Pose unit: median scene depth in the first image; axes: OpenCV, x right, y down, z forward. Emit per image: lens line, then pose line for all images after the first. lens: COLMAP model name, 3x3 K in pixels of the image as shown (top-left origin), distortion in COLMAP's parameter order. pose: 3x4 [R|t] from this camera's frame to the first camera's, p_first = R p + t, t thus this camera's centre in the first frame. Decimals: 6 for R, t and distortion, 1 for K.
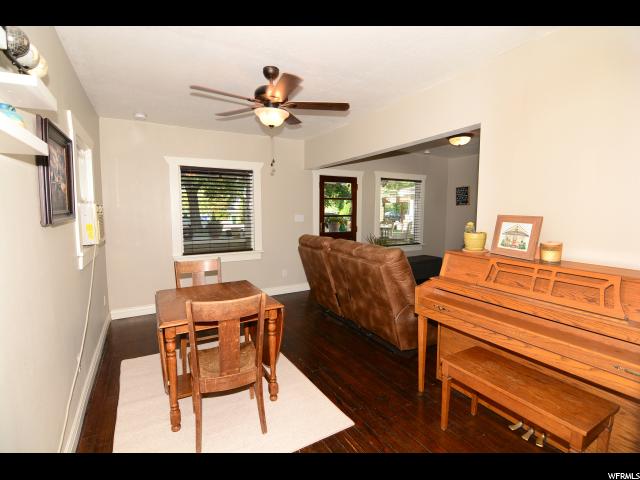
lens RADIAL K [[315.1, 0, 320.0], [0, 315.1, 240.0], [0, 0, 1]] dist [-0.000980, -0.011753]
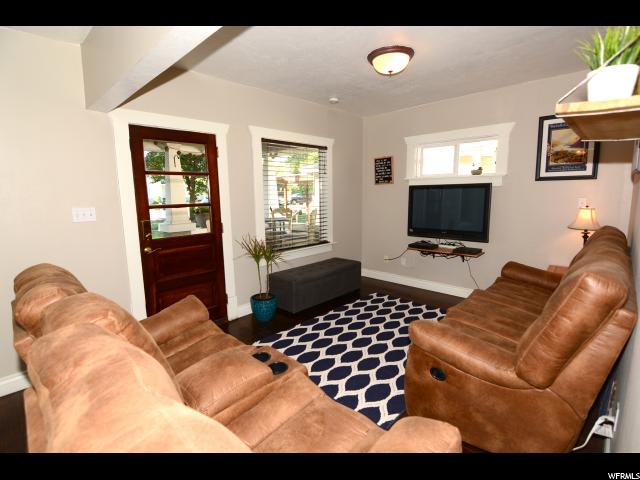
lens RADIAL K [[315.1, 0, 320.0], [0, 315.1, 240.0], [0, 0, 1]] dist [-0.000980, -0.011753]
pose [[0.959531, -0.058767, 0.275404, 0.113316], [0.042427, 0.996988, 0.064920, -0.037235], [-0.278389, -0.050608, 0.959134, 0.358191]]
